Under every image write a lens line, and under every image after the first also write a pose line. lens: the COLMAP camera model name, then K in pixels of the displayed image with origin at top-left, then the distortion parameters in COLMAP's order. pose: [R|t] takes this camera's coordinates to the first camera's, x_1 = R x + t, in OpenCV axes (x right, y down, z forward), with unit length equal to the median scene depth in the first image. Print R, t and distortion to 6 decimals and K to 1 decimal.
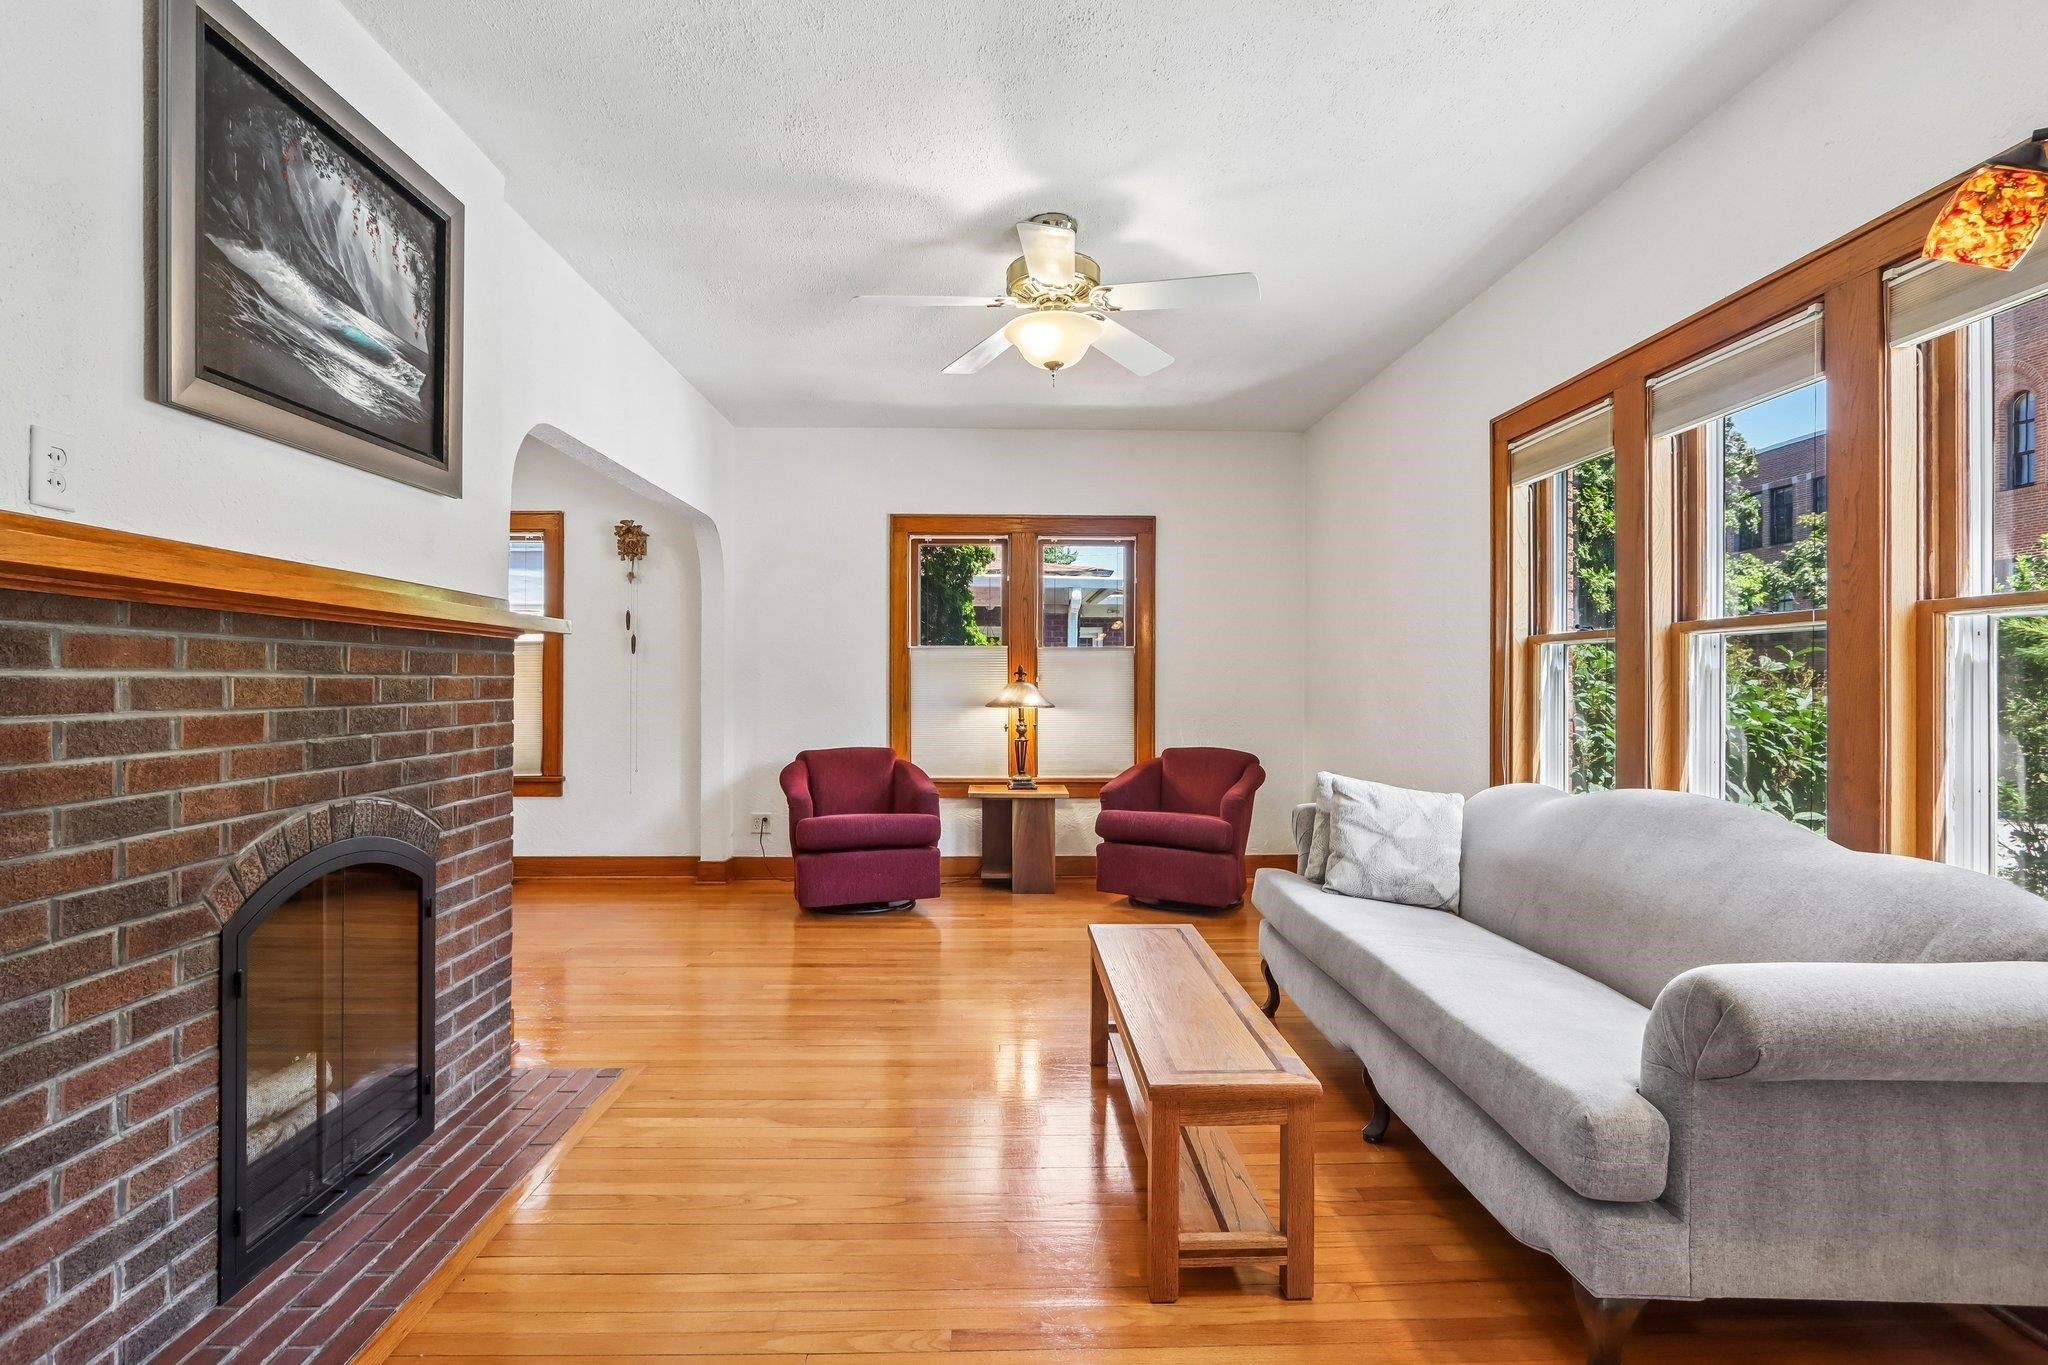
lens RADIAL K [[982.3, 0, 1022.0], [0, 982.3, 680.4], [0, 0, 1]] dist [0.001534, 0.000568]
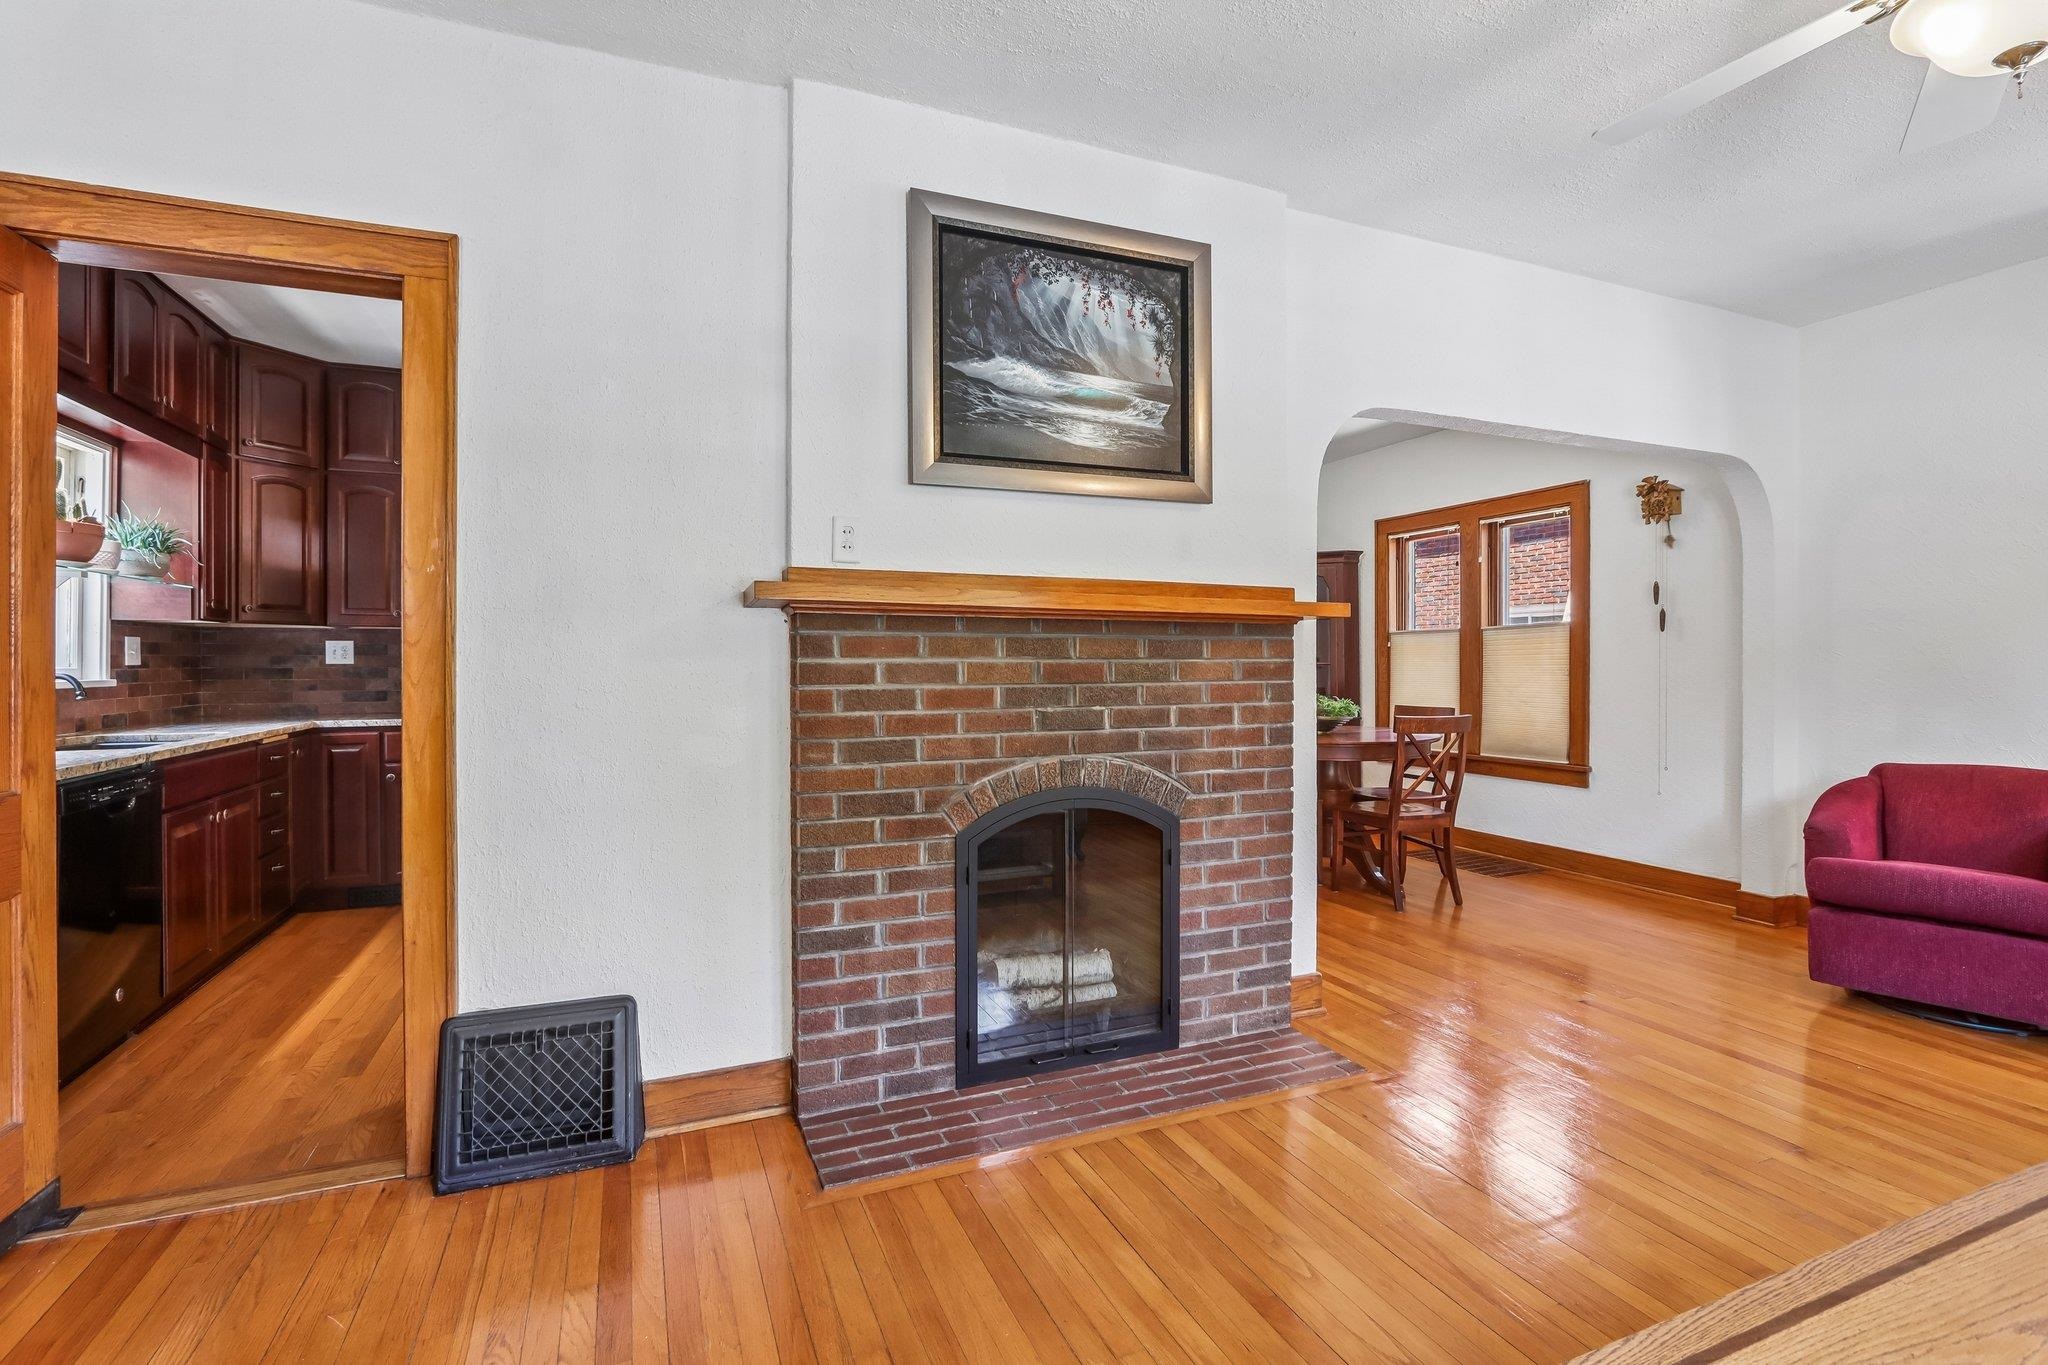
lens RADIAL K [[949.3, 0, 1019.6], [0, 949.3, 667.6], [0, 0, 1]] dist [-0.010420, 0.000664]
pose [[0.363485, 0.002147, -0.931598, 0.364965], [0.002425, 0.999992, 0.003251, 0.000303], [0.931597, -0.003441, 0.363477, 0.391126]]
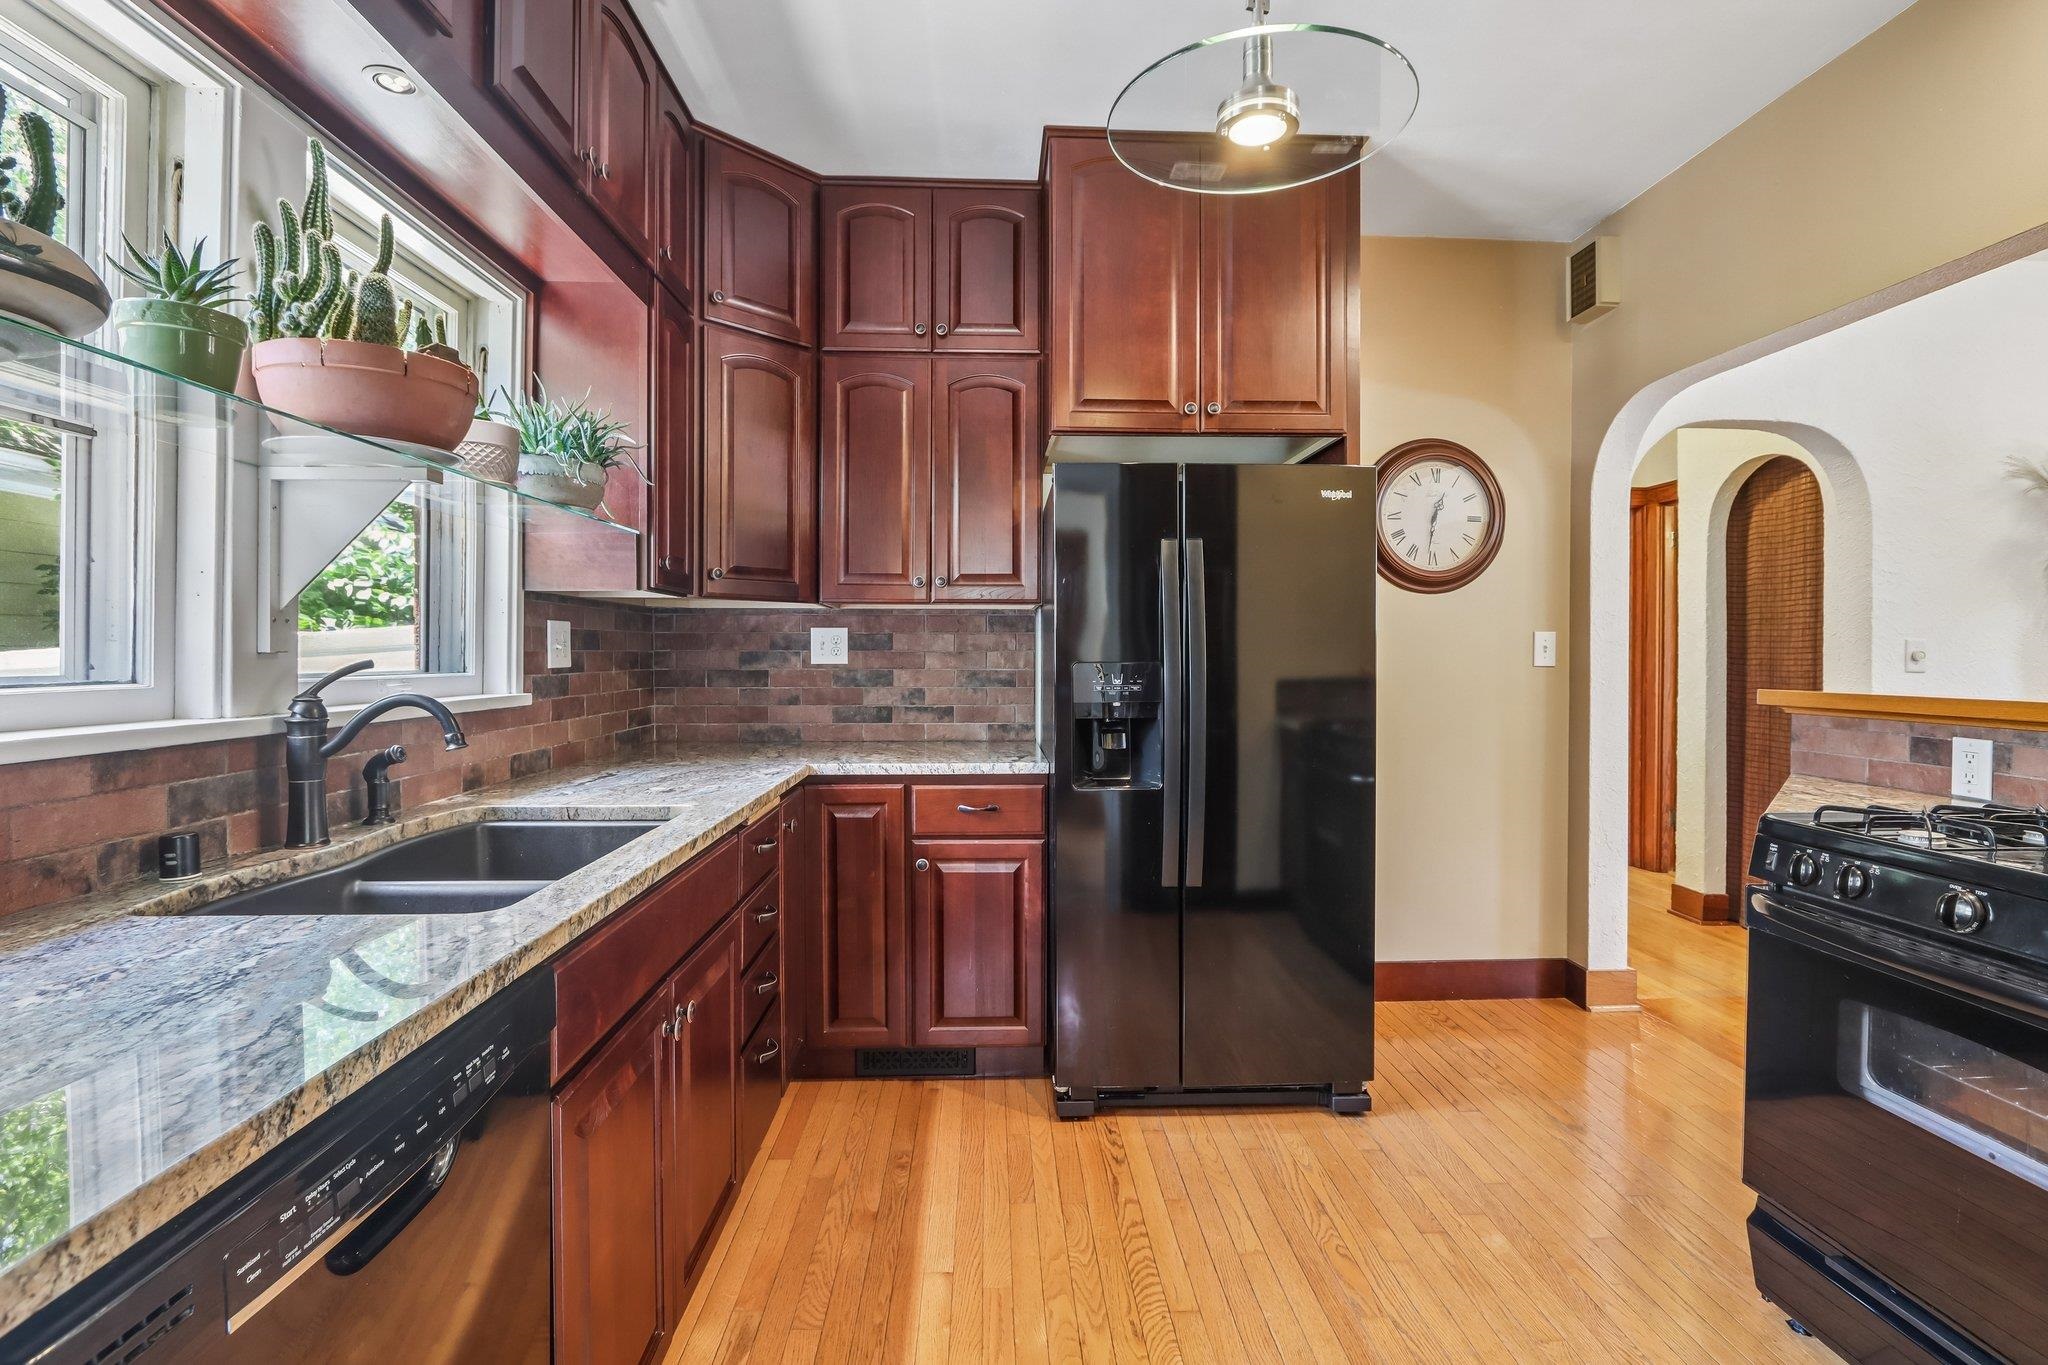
lens RADIAL K [[954.3, 0, 1027.0], [0, 954.3, 665.8], [0, 0, 1]] dist [-0.013081, 0.000796]
pose [[0.025484, 0.009945, -0.999626, -0.658330], [-0.001310, 0.999950, 0.009915, -0.014272], [0.999674, 0.001057, 0.025496, 0.032732]]
